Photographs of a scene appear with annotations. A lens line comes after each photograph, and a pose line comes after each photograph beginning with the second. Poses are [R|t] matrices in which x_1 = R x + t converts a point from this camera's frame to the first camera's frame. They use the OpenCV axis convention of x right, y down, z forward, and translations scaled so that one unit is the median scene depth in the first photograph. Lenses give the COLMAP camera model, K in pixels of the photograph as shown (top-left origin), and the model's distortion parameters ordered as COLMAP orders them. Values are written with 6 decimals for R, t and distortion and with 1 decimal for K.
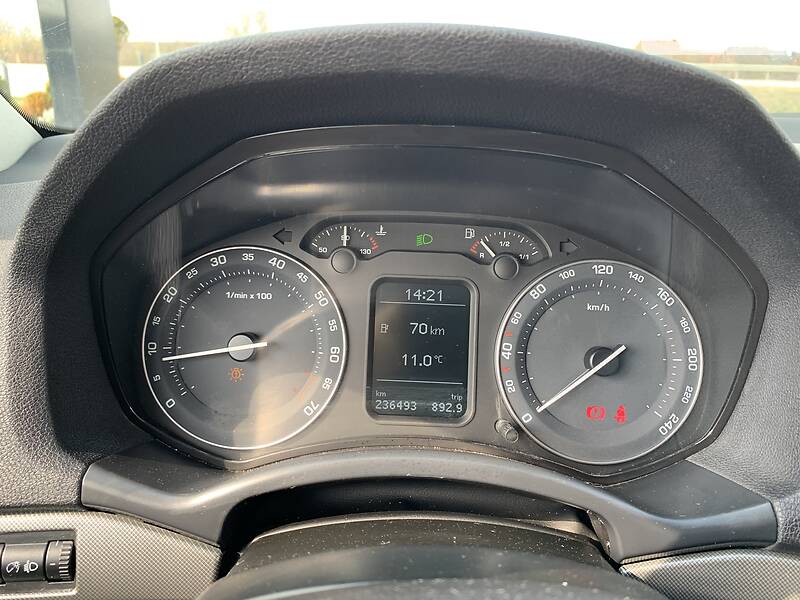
lens RADIAL K [[605.7, 0, 401.4], [0, 605.7, 300.7], [0, 0, 1]] dist [0.025256, -0.035613]
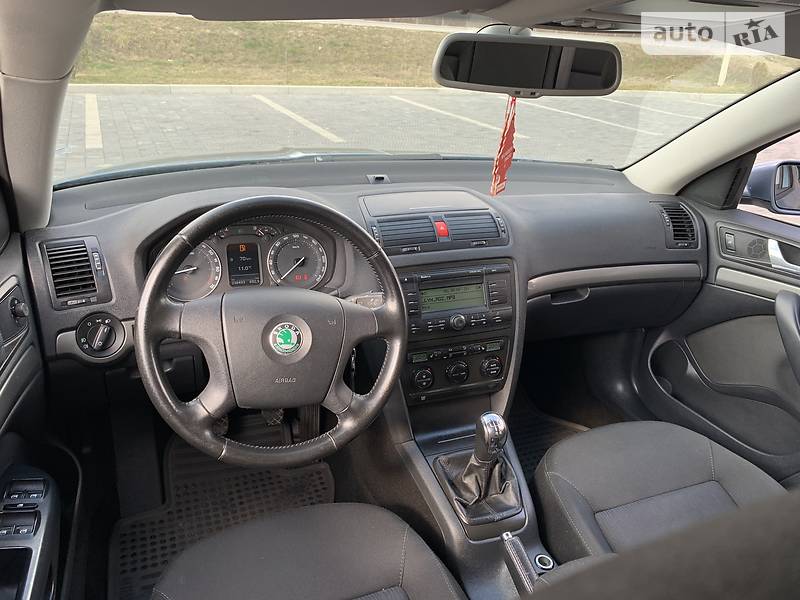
lens RADIAL K [[605.7, 0, 398.9], [0, 605.7, 292.4], [0, 0, 1]] dist [0.025256, -0.035613]
pose [[0.923293, -0.123434, 0.363724, -0.445997], [0.093961, 0.990769, 0.097712, -0.016580], [-0.372427, -0.056041, 0.926368, -2.582223]]
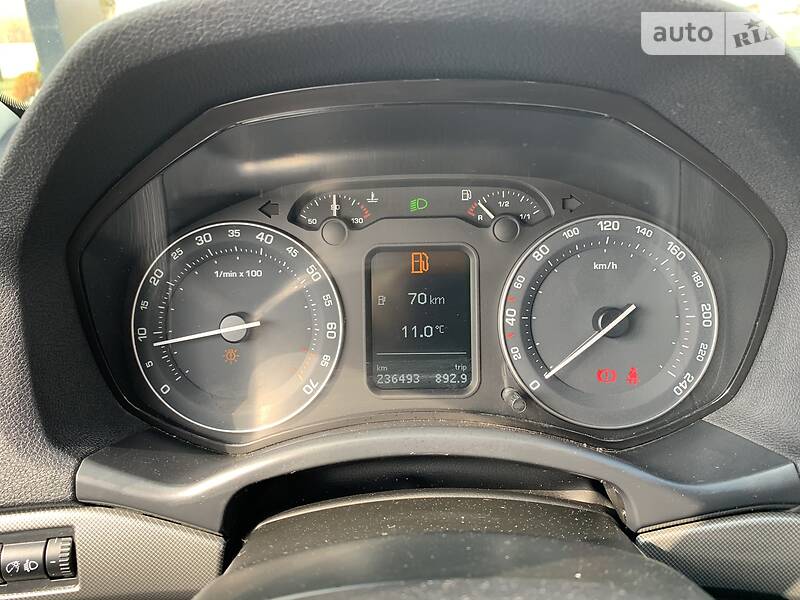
lens RADIAL K [[605.7, 0, 400.5], [0, 605.7, 297.1], [0, 0, 1]] dist [0.025256, -0.035613]
pose [[0.998390, -0.054311, -0.016335, 0.019364], [0.055147, 0.996907, 0.056002, -0.012014], [0.013243, -0.056813, 0.998297, 0.049785]]
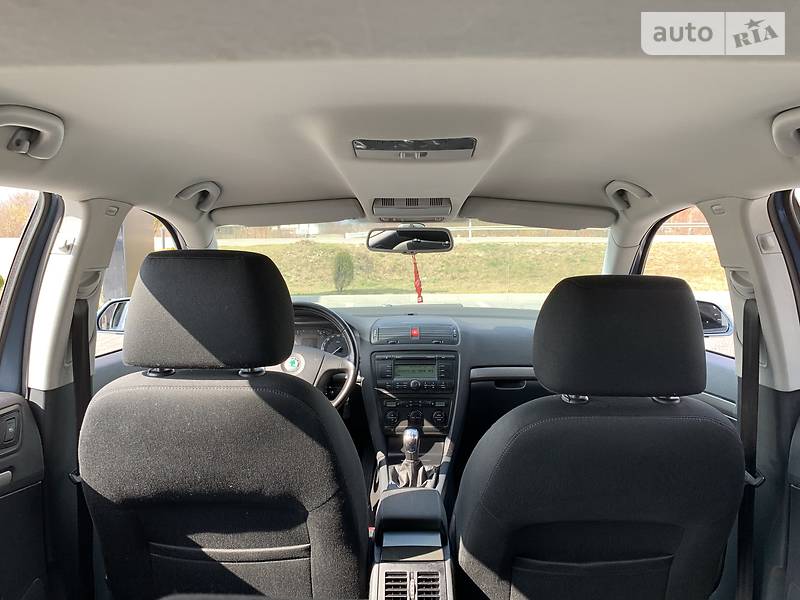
lens RADIAL K [[605.7, 0, 398.7], [0, 605.7, 293.8], [0, 0, 1]] dist [0.025256, -0.035613]
pose [[0.999902, -0.013965, 0.001197, 1.029833], [0.013802, 0.966082, -0.257868, 1.256397], [0.002445, 0.257859, 0.966179, -5.604771]]
